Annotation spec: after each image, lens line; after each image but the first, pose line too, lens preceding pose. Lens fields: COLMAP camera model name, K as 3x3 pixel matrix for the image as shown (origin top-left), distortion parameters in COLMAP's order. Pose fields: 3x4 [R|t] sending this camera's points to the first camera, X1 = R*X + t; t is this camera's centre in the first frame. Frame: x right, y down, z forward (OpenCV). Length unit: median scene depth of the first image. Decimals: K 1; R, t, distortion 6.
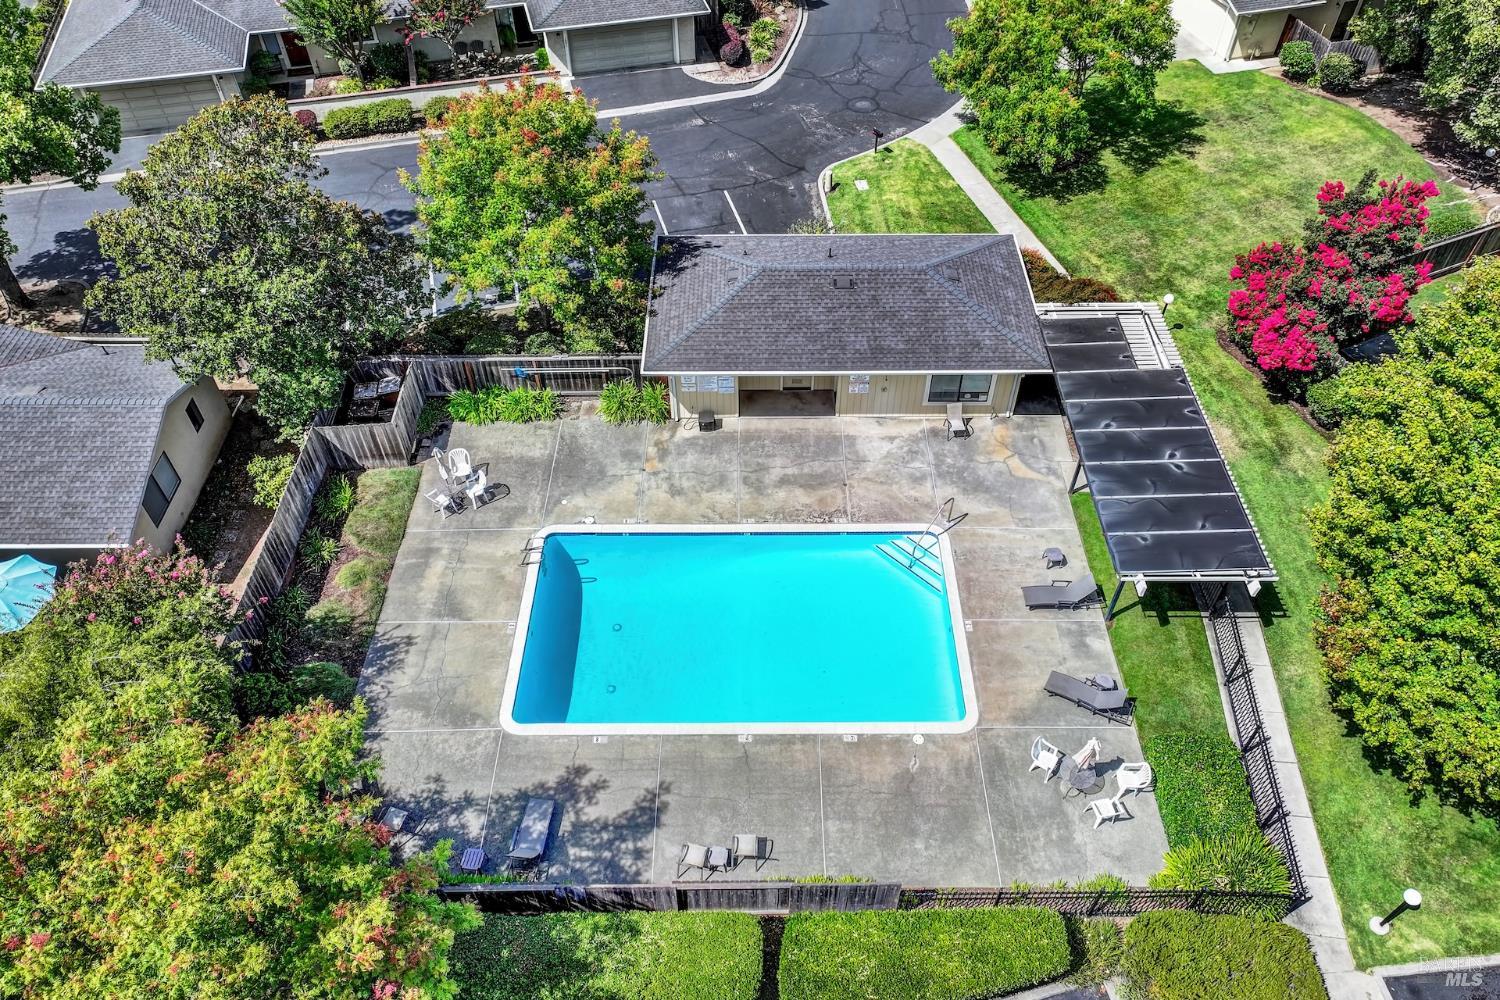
lens RADIAL K [[1025.5, 0, 752.4], [0, 1025.5, 478.5], [0, 0, 1]] dist [0.001569, 0.007877]
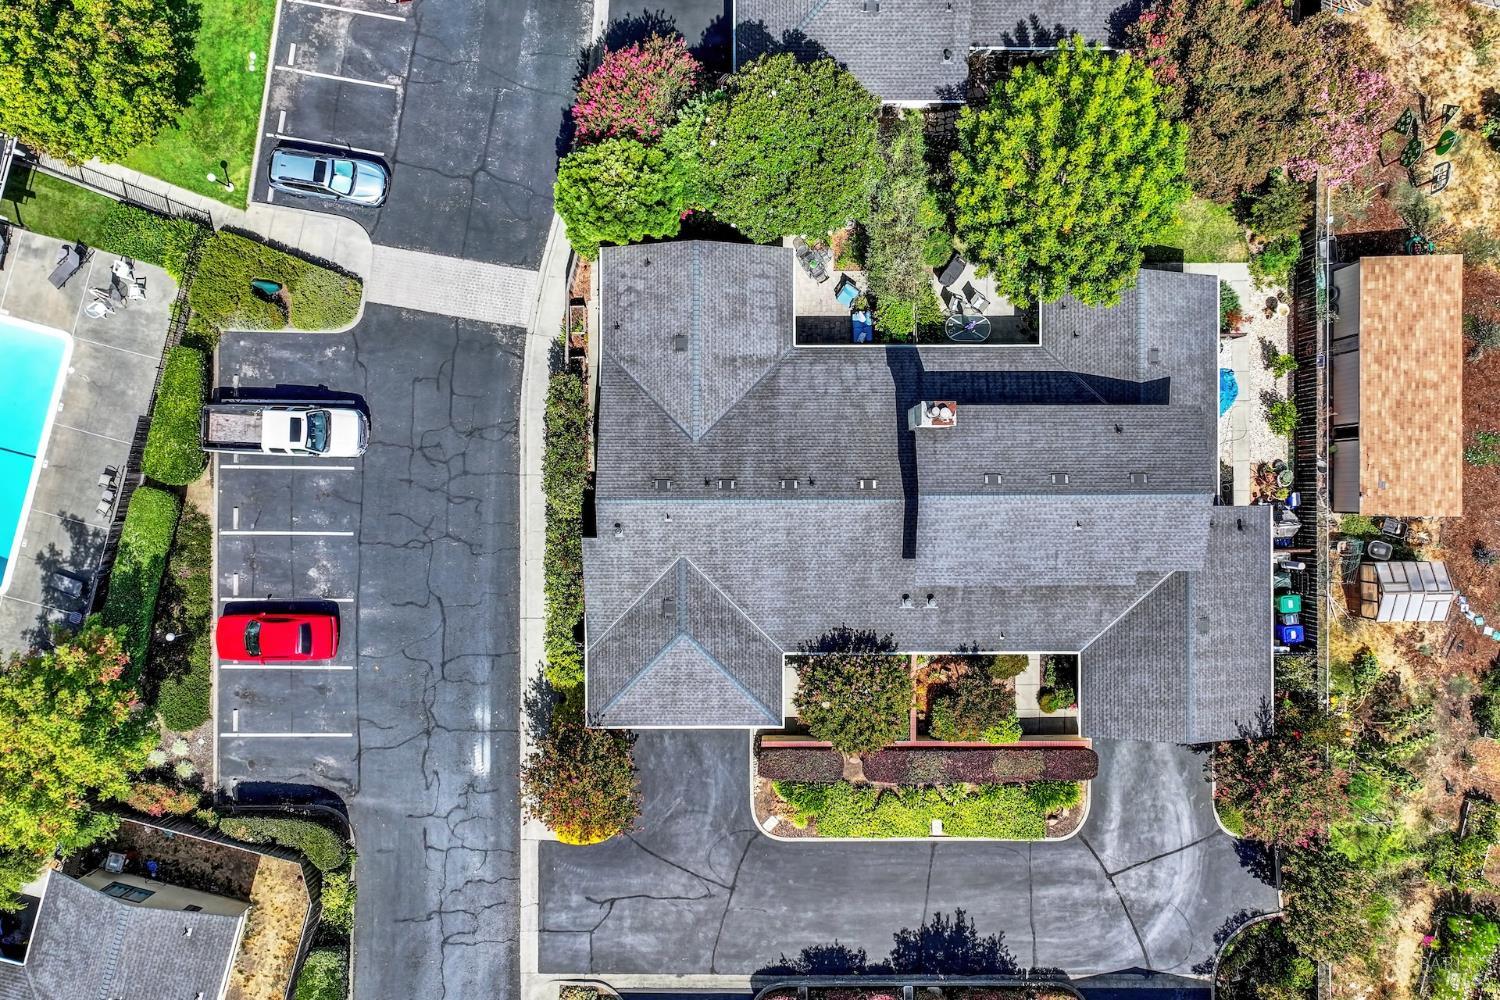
lens RADIAL K [[1025.5, 0, 752.4], [0, 1025.5, 478.5], [0, 0, 1]] dist [0.001569, 0.007877]
pose [[0.258147, -0.966060, 0.009435, 0.289791], [0.675909, 0.187575, 0.712715, -0.196317], [-0.690295, -0.177608, 0.701390, -1.185684]]
